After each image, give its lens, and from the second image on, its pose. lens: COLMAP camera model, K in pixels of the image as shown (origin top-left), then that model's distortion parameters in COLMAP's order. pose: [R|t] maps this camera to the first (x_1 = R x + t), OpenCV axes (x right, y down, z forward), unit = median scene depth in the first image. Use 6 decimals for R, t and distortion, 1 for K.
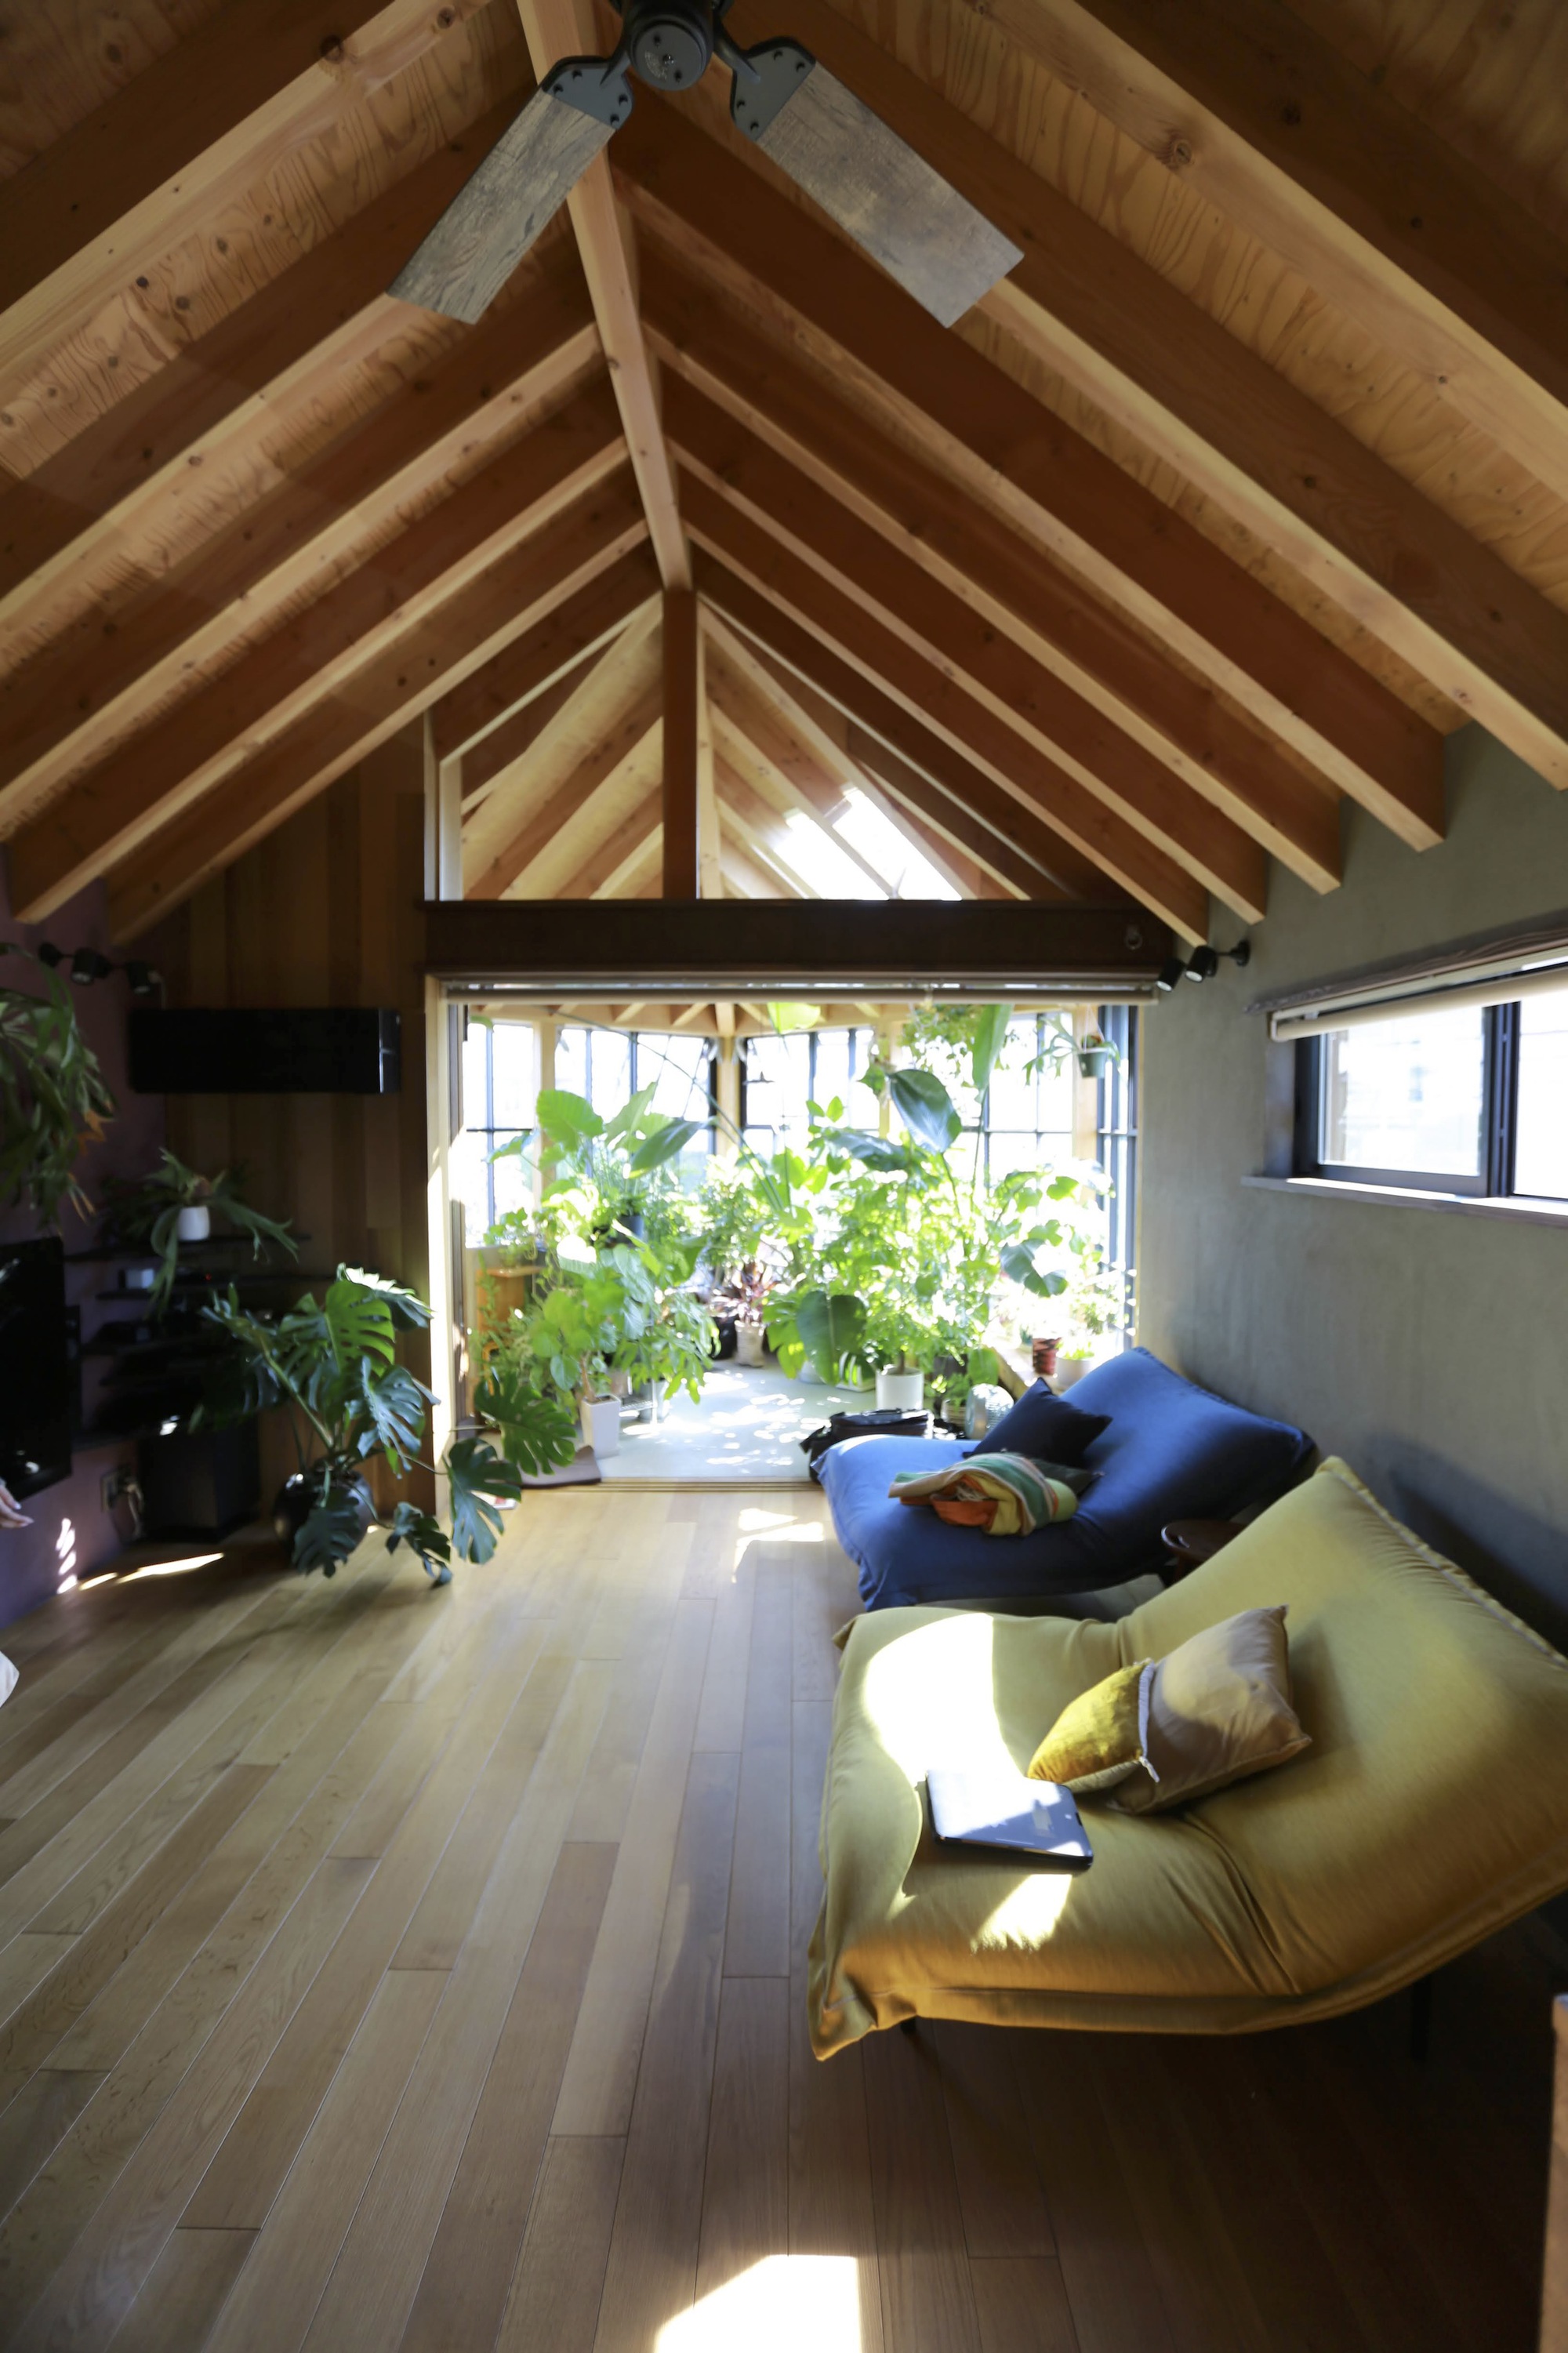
lens RADIAL K [[1091.0, 0, 794.1], [0, 1091.0, 1173.8], [0, 0, 1]] dist [-0.061740, 0.024203]
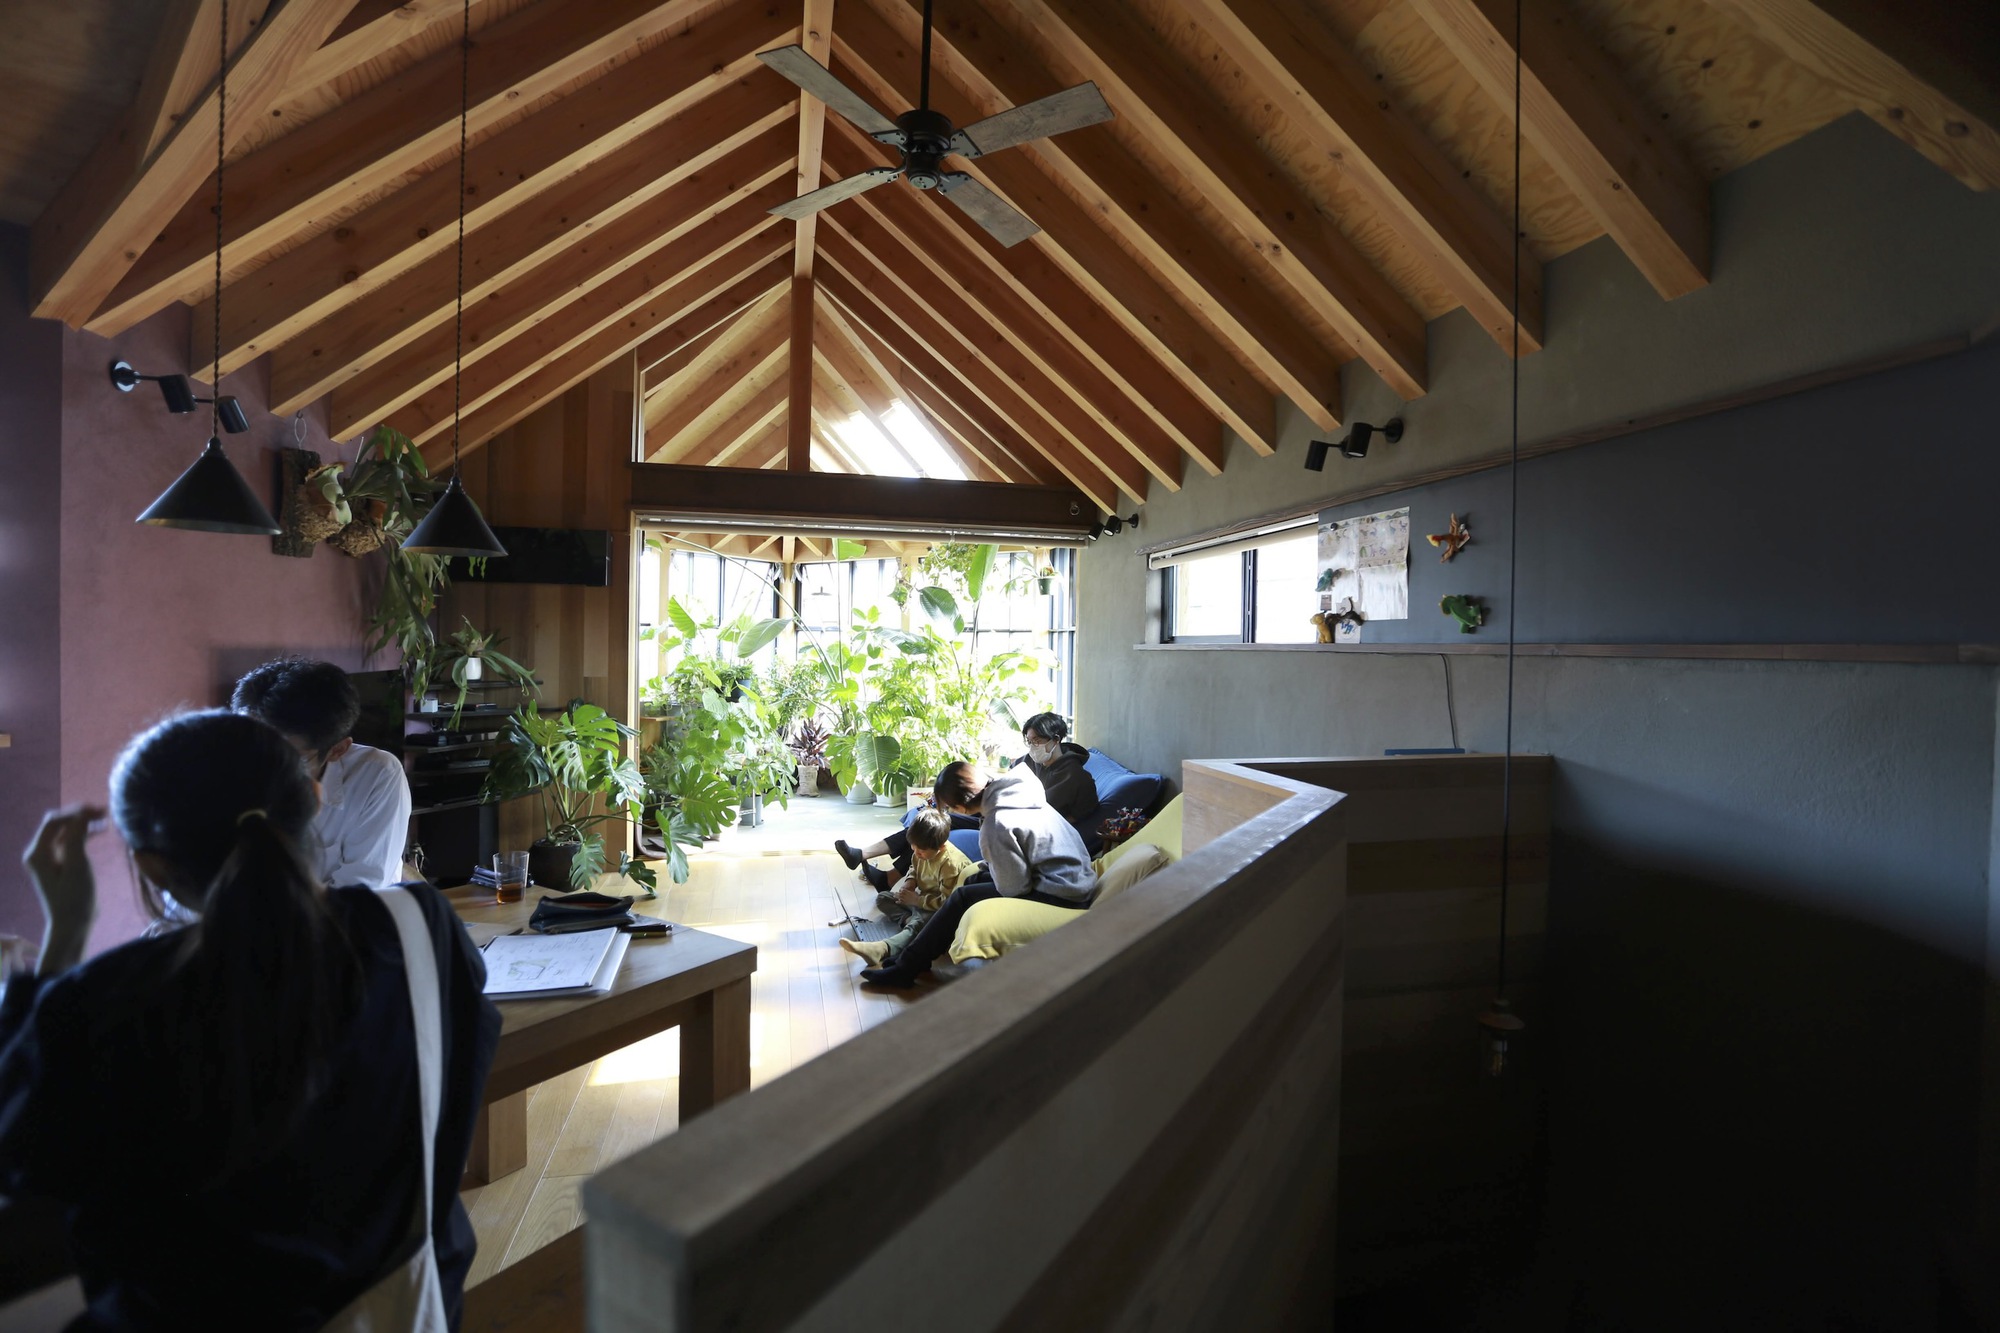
lens RADIAL K [[927.3, 0, 993.0], [0, 927.3, 653.0], [0, 0, 1]] dist [-0.061740, 0.024203]
pose [[0.974148, 0.015085, 0.225406, -0.134457], [-0.005745, 0.999100, -0.042037, 0.069269], [-0.225837, 0.039655, 0.973358, -0.374426]]
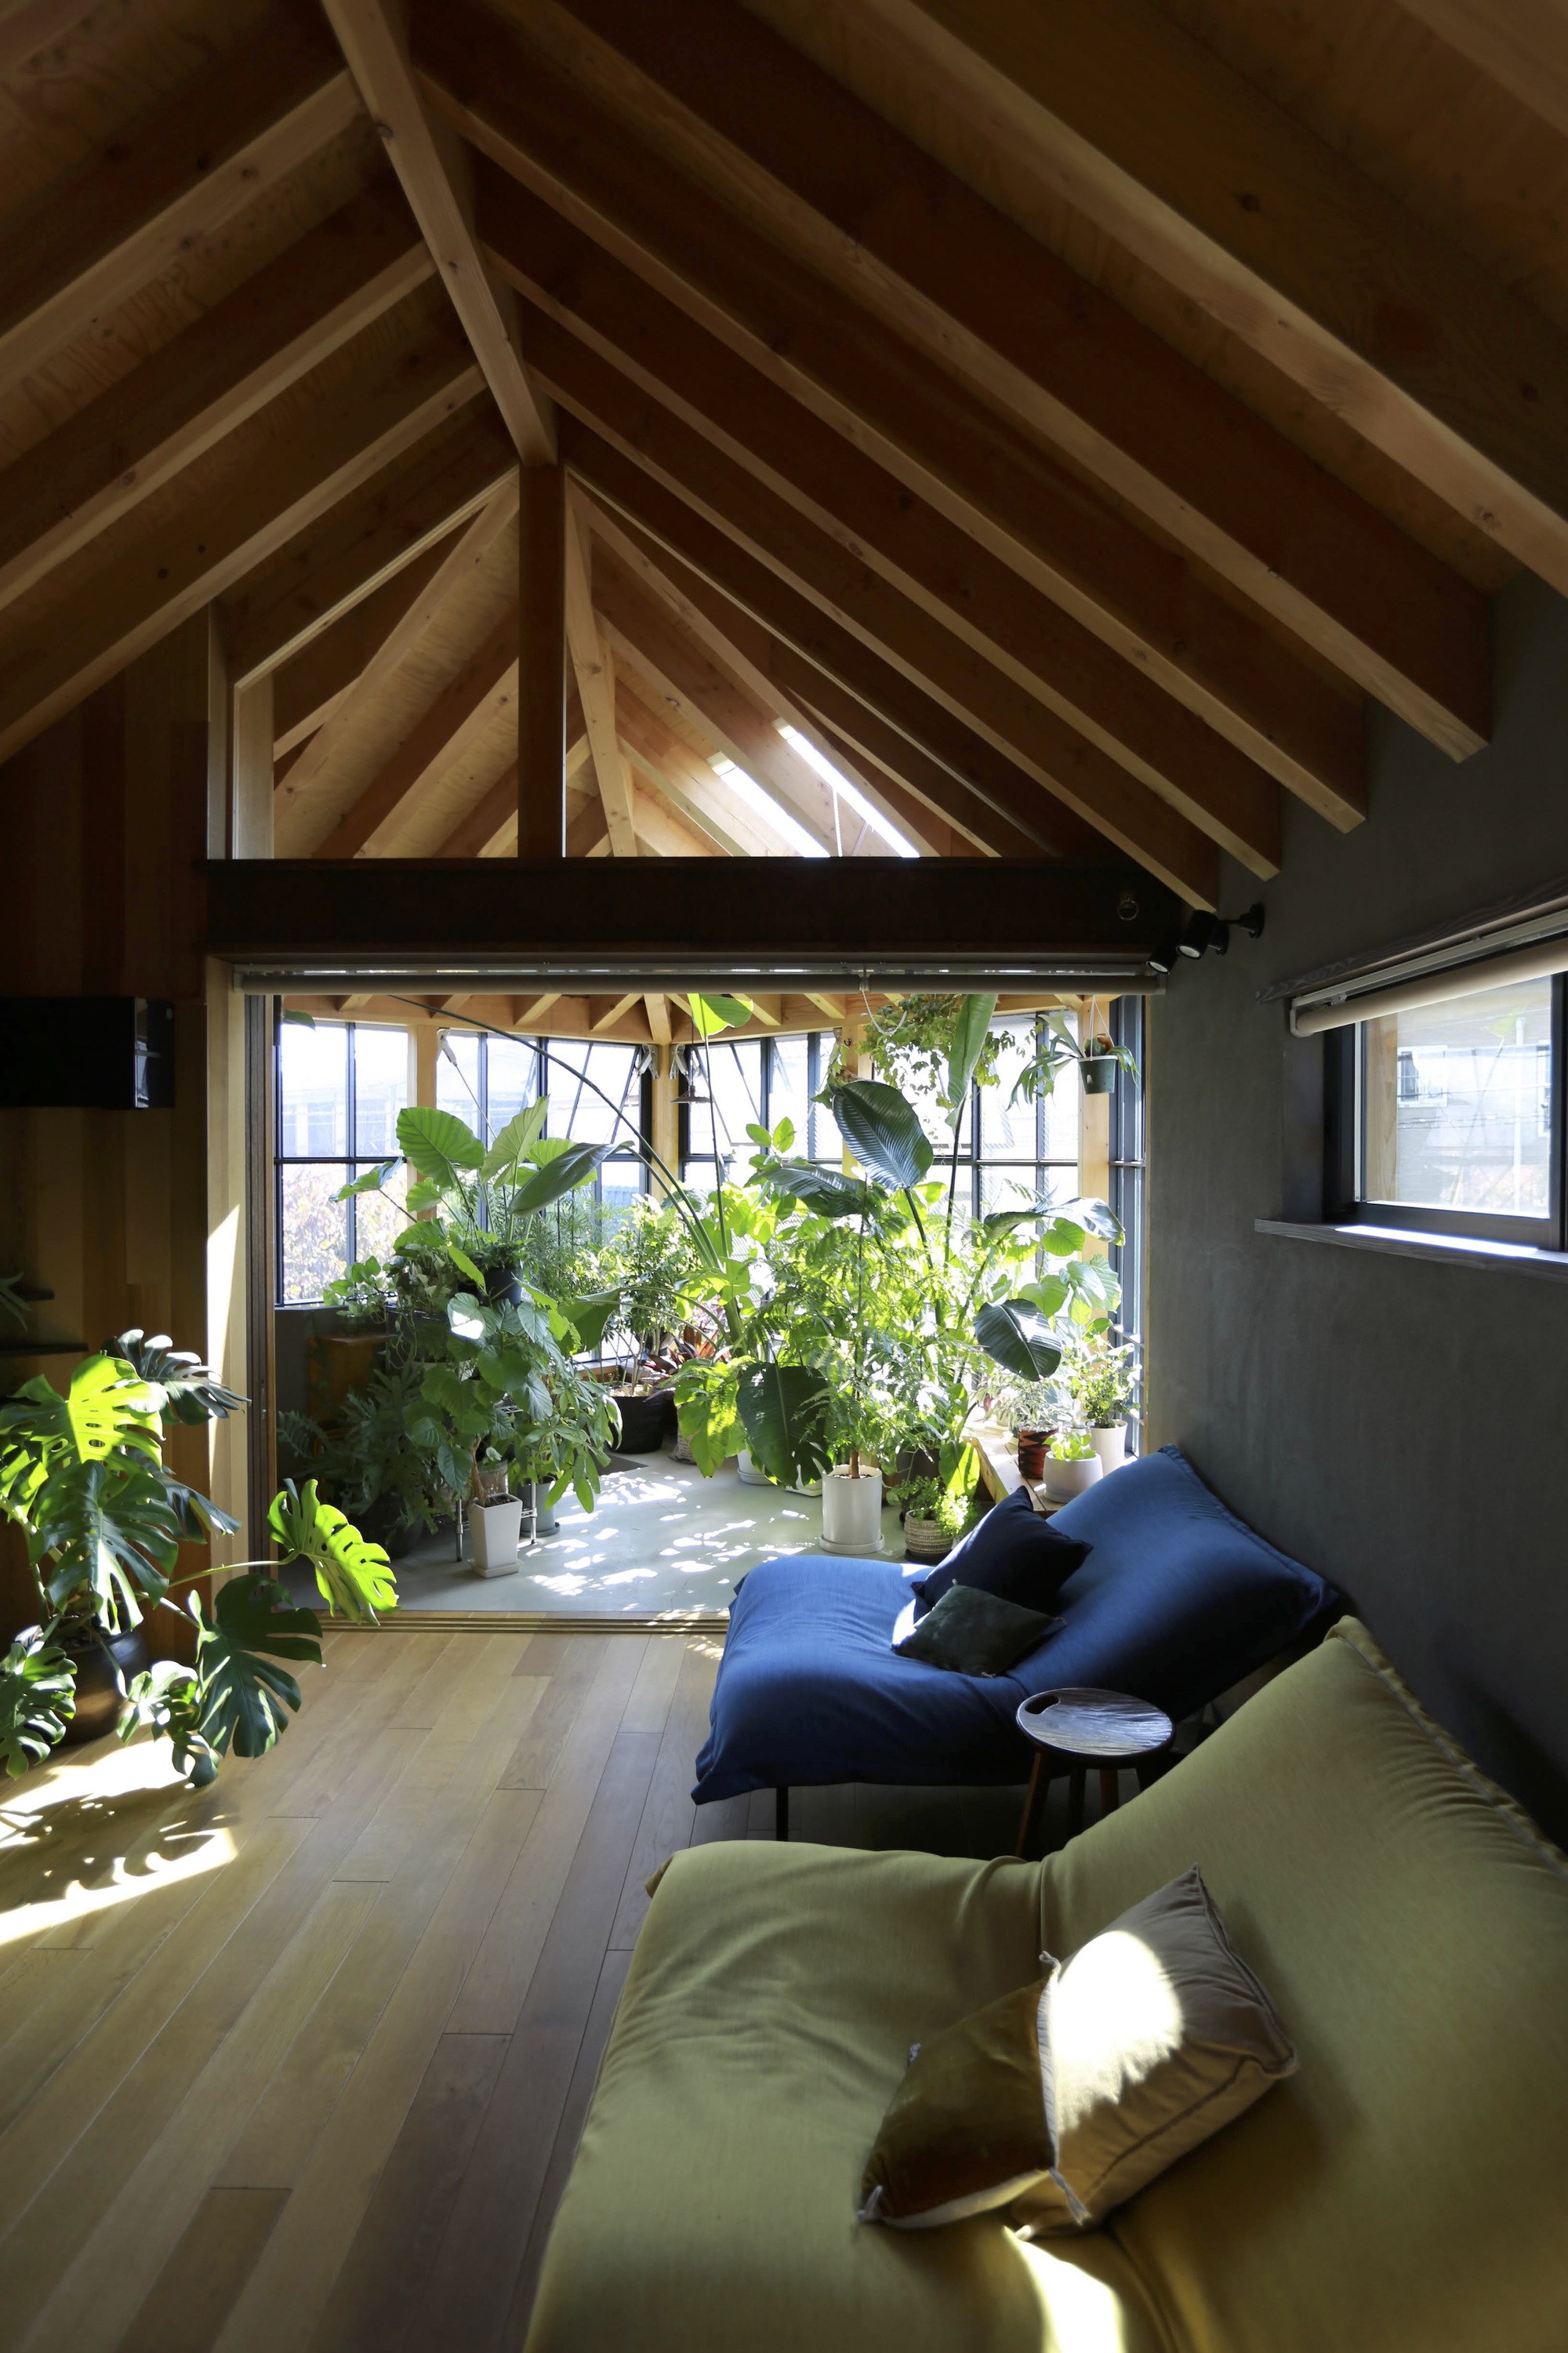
lens RADIAL K [[1311.8, 0, 798.0], [0, 1311.8, 1169.0], [0, 0, 1]] dist [-0.039742, 0.026723]
pose [[0.999907, 0.002132, -0.013492, 0.096161], [-0.002631, 0.999308, -0.037092, 0.001330], [0.013403, 0.037124, 0.999221, 0.084763]]
